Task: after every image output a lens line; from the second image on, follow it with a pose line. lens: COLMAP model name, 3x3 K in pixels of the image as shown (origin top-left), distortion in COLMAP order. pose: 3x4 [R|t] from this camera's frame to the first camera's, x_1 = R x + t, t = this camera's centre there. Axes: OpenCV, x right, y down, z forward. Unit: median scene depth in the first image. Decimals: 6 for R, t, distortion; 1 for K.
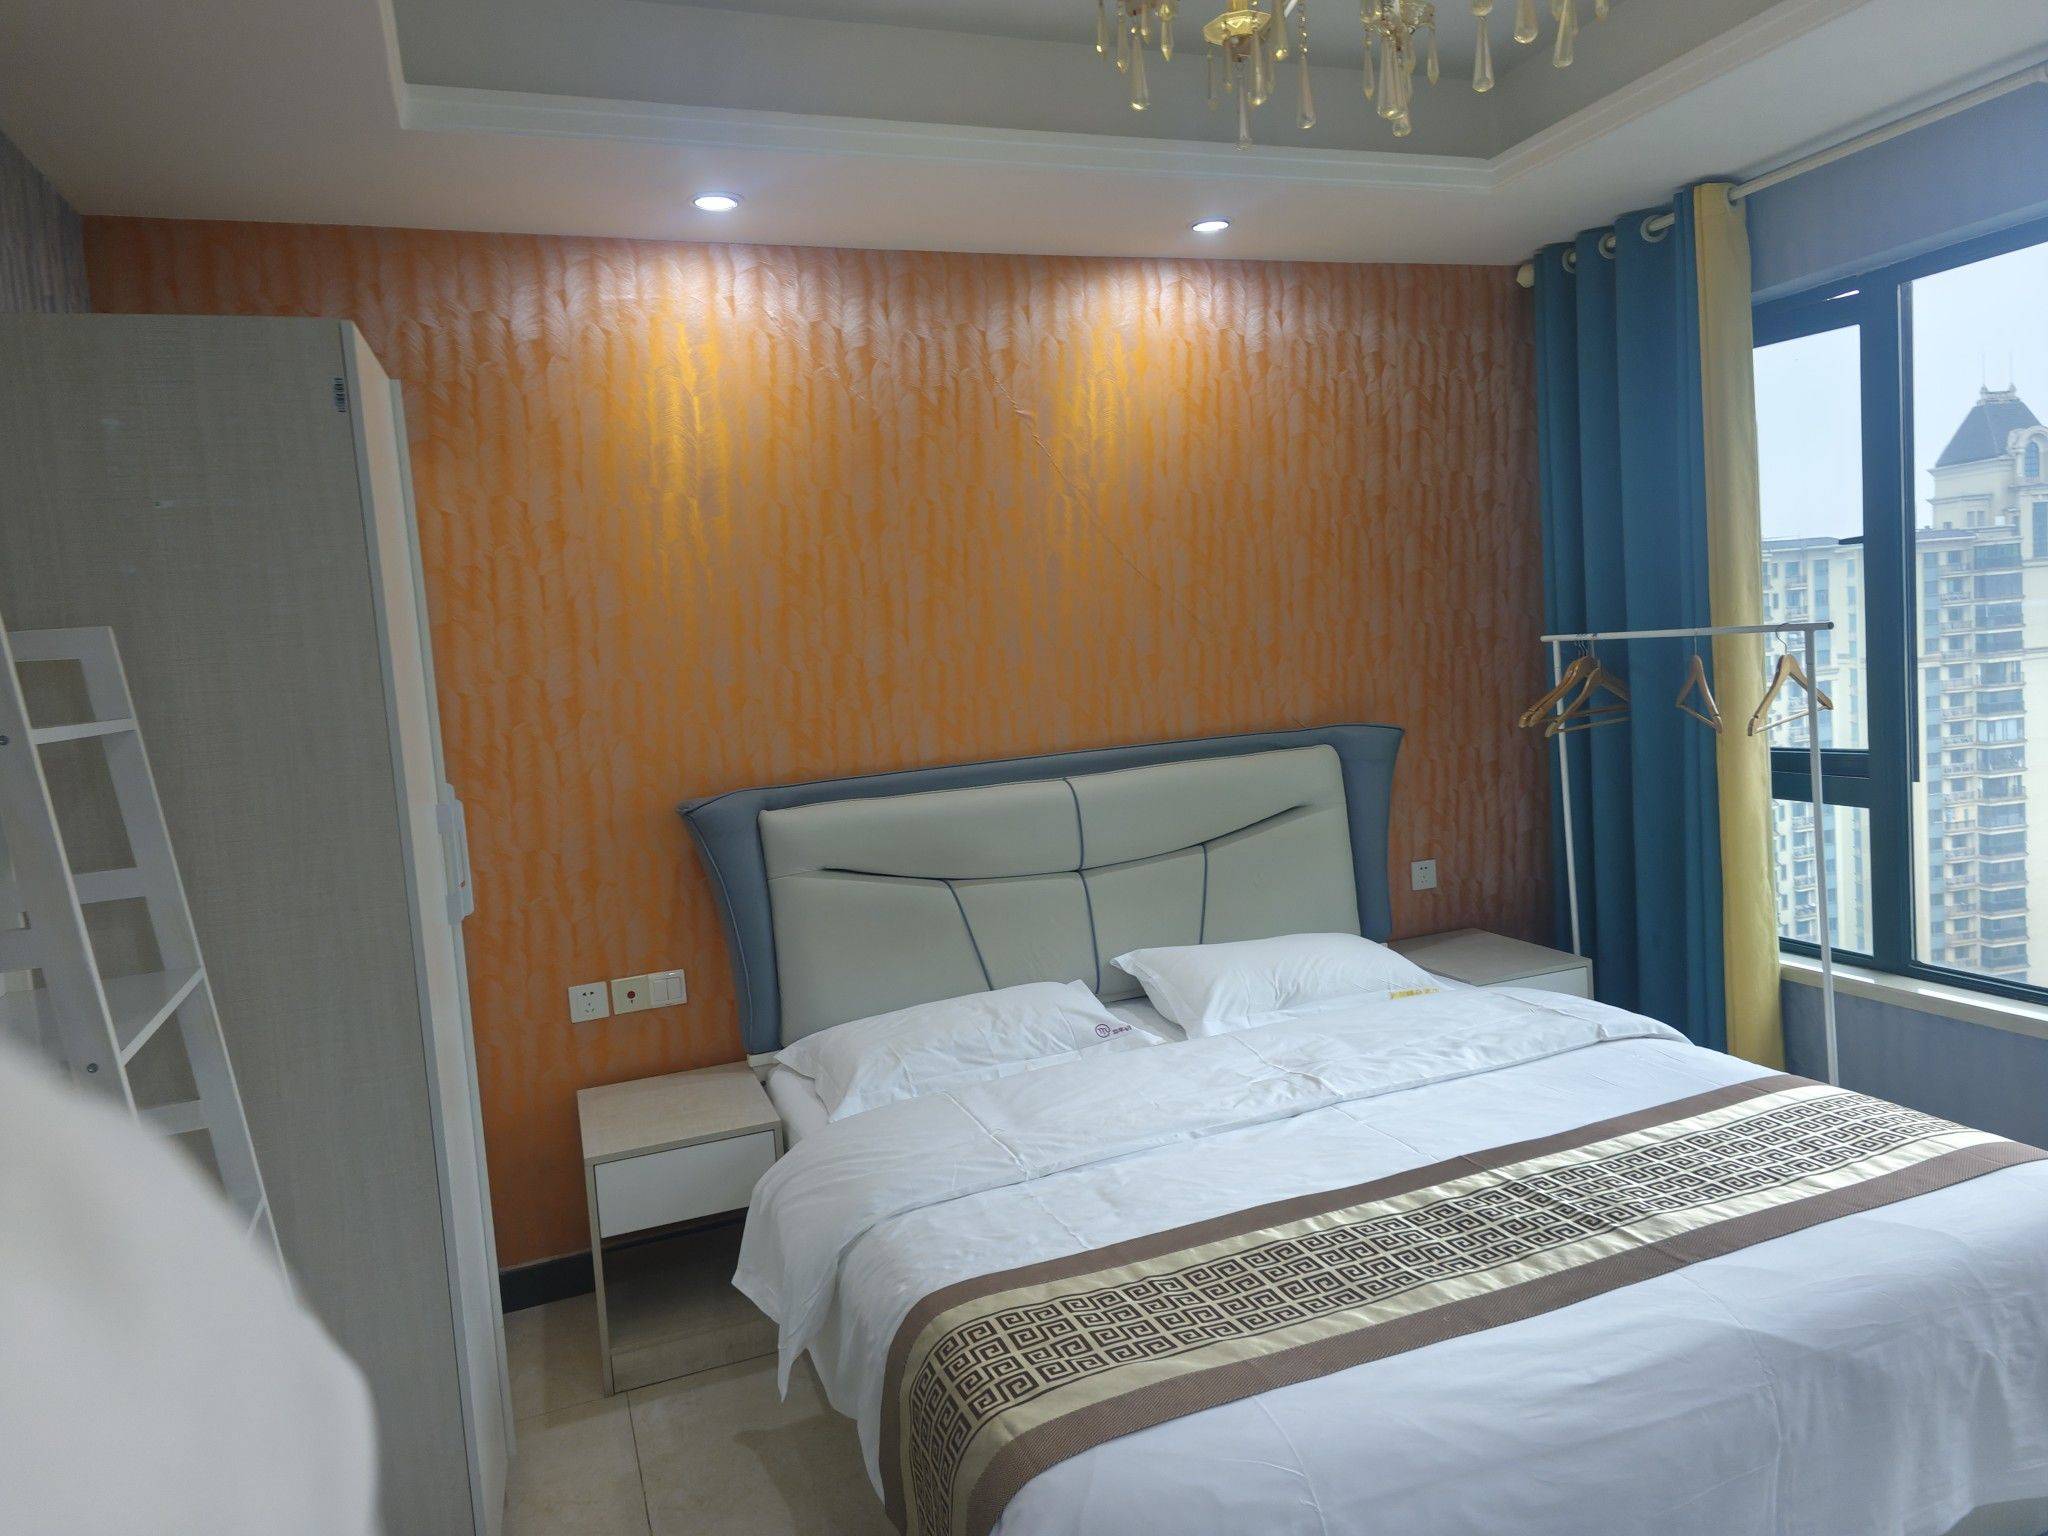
lens RADIAL K [[1344.7, 0, 1024.0], [0, 1344.7, 768.0], [0, 0, 1]] dist [0.049003, -0.030772]
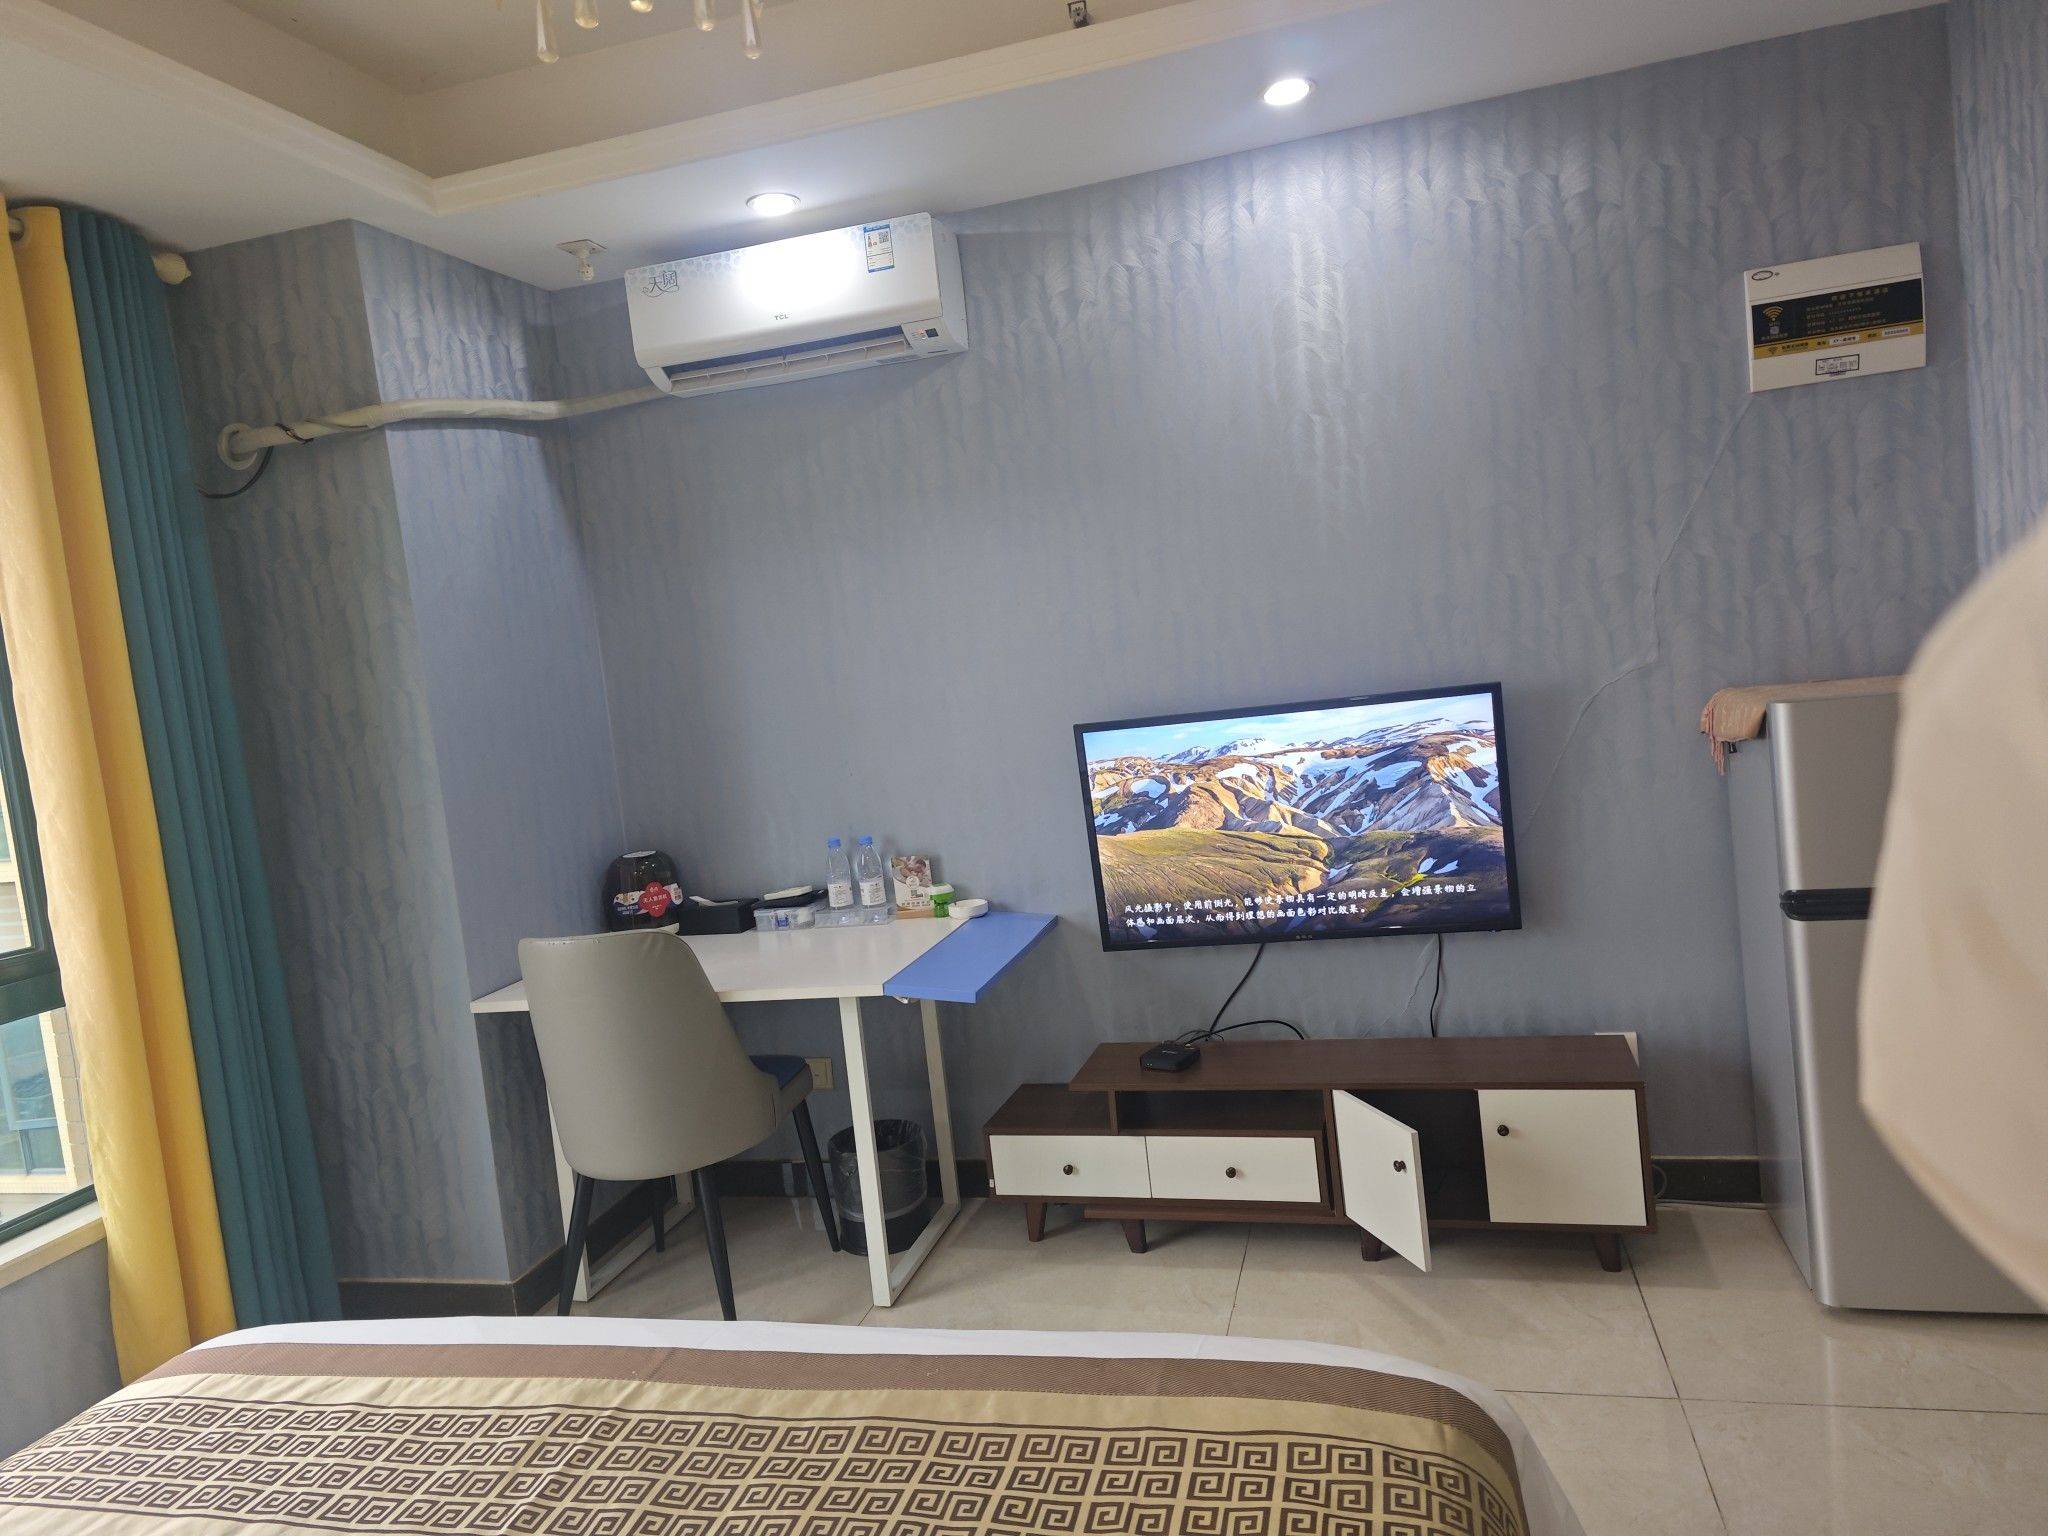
lens RADIAL K [[1342.8, 0, 1049.8], [0, 1342.8, 761.1], [0, 0, 1]] dist [0.083630, -0.070241]
pose [[-0.804140, 0.114335, 0.583341, -0.262969], [0.220132, 0.968837, 0.113560, -0.069776], [-0.552179, 0.219730, -0.804250, 1.209528]]
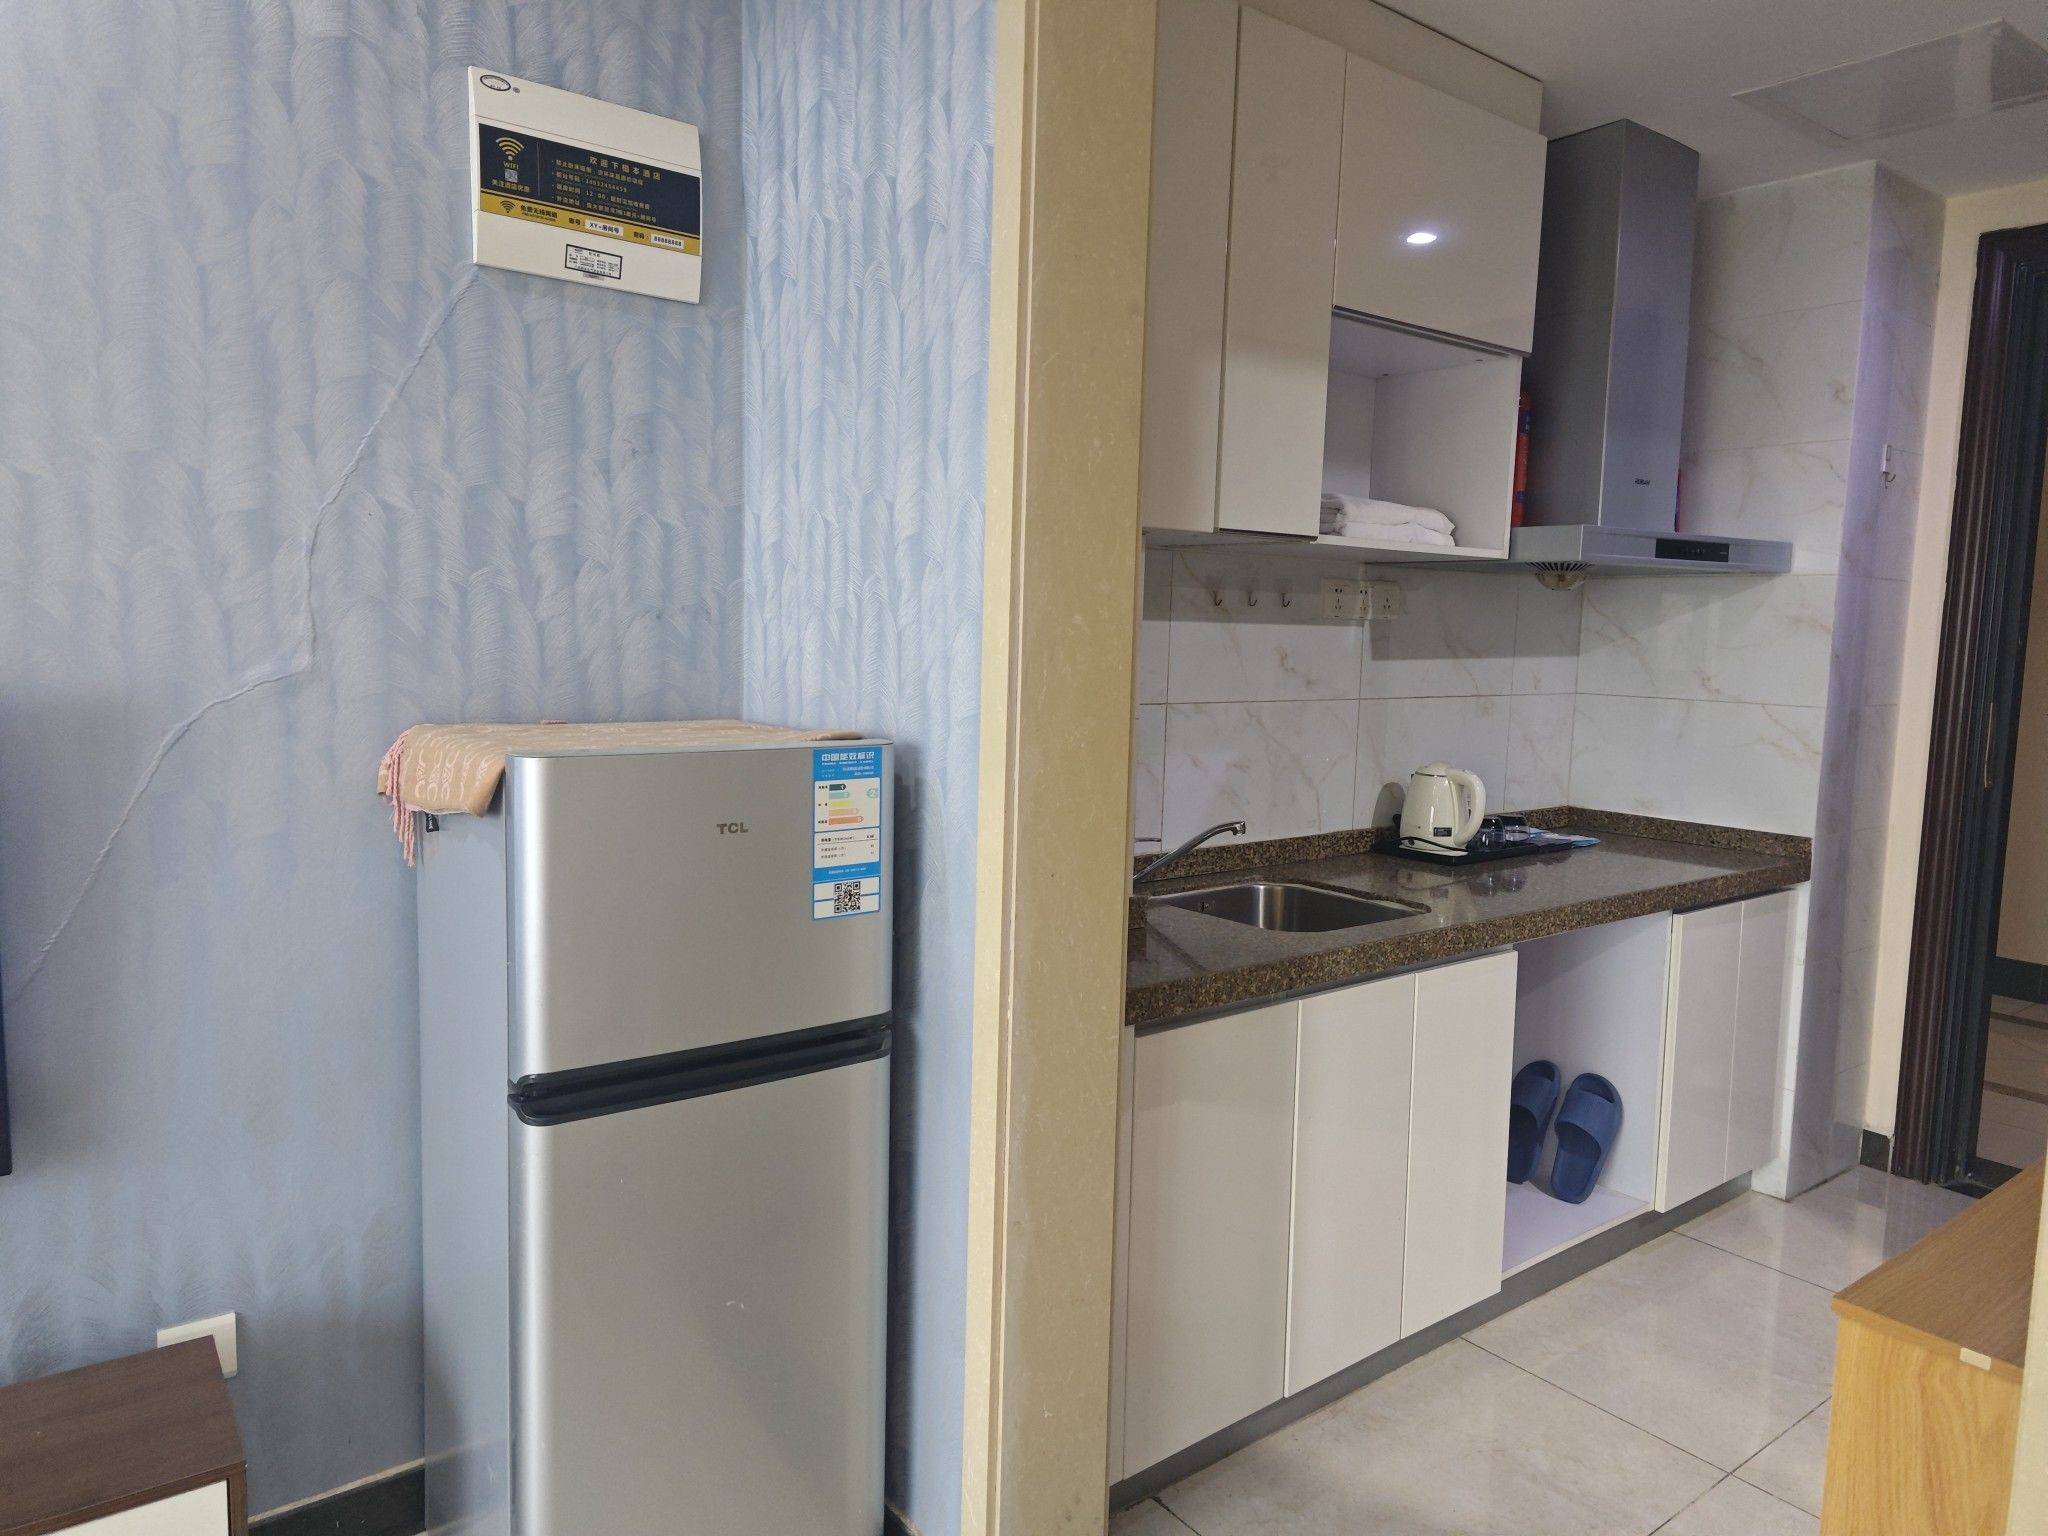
lens RADIAL K [[1344.7, 0, 1024.0], [0, 1344.7, 768.0], [0, 0, 1]] dist [0.049003, -0.030772]
pose [[-0.954454, 0.079236, -0.287645, -0.140047], [0.015701, 0.976094, 0.216779, 0.007775], [0.297946, 0.202390, -0.932881, 0.663503]]
